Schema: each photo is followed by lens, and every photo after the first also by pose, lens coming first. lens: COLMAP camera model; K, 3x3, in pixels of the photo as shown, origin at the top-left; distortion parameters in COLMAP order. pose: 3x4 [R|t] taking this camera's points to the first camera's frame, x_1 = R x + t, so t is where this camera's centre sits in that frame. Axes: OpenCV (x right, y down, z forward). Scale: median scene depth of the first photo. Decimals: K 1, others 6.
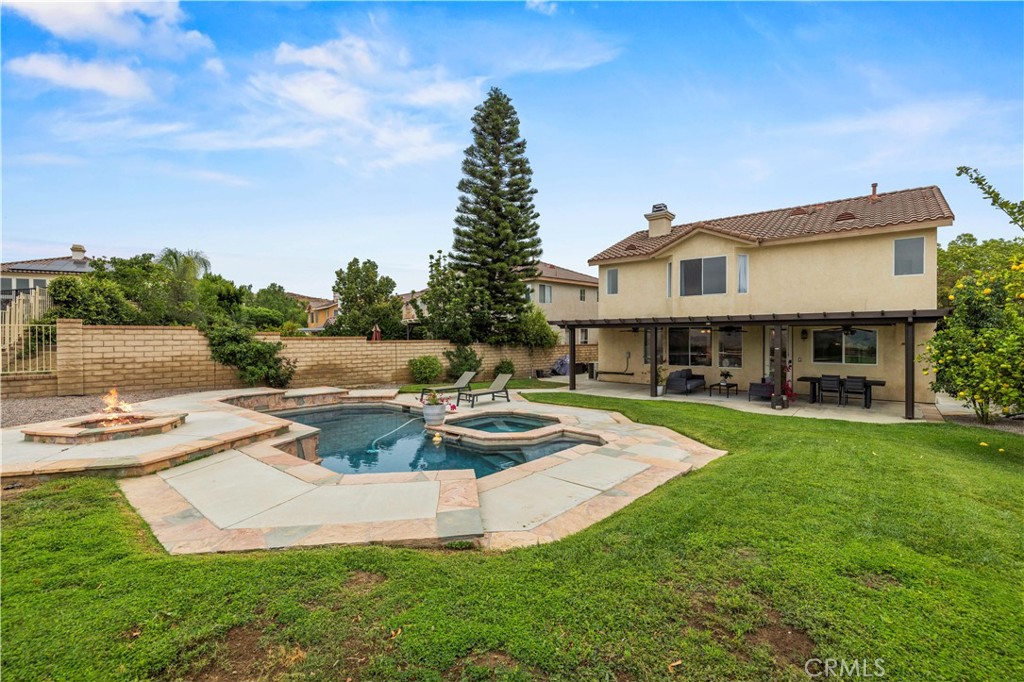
lens RADIAL K [[452.7, 0, 512.0], [0, 452.7, 341.0], [0, 0, 1]] dist [-0.004390, 0.000275]
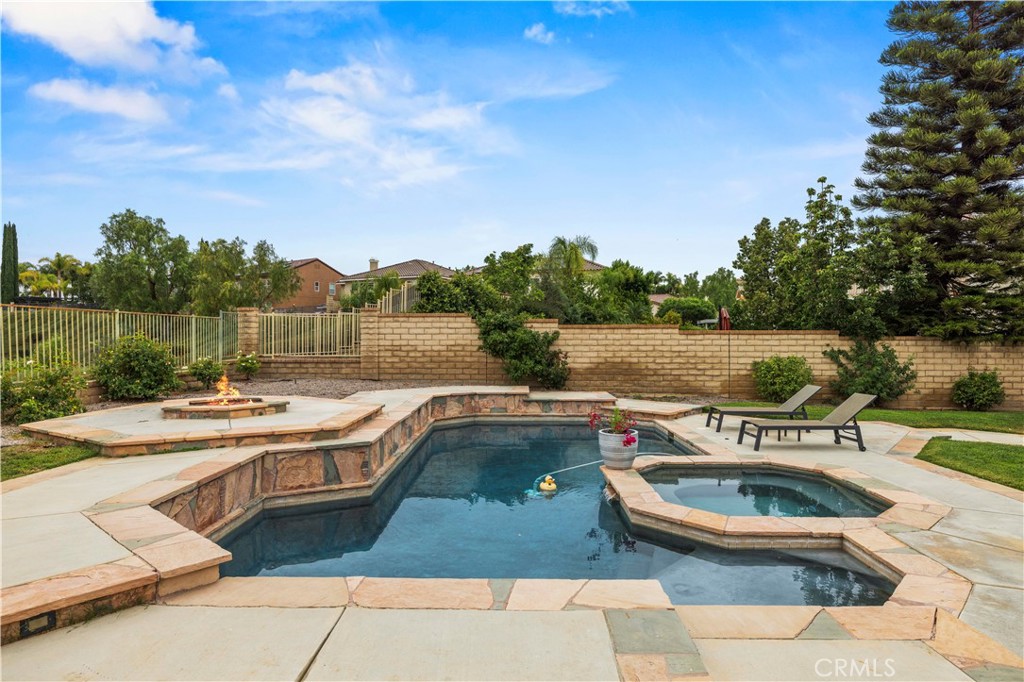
lens RADIAL K [[578.3, 0, 510.7], [0, 578.3, 336.7], [0, 0, 1]] dist [-0.000833, 0.000295]
pose [[0.642313, 0.004313, -0.766430, 0.165206], [-0.008880, 0.999959, -0.001816, 0.011413], [0.766391, 0.007972, 0.642325, 0.225860]]
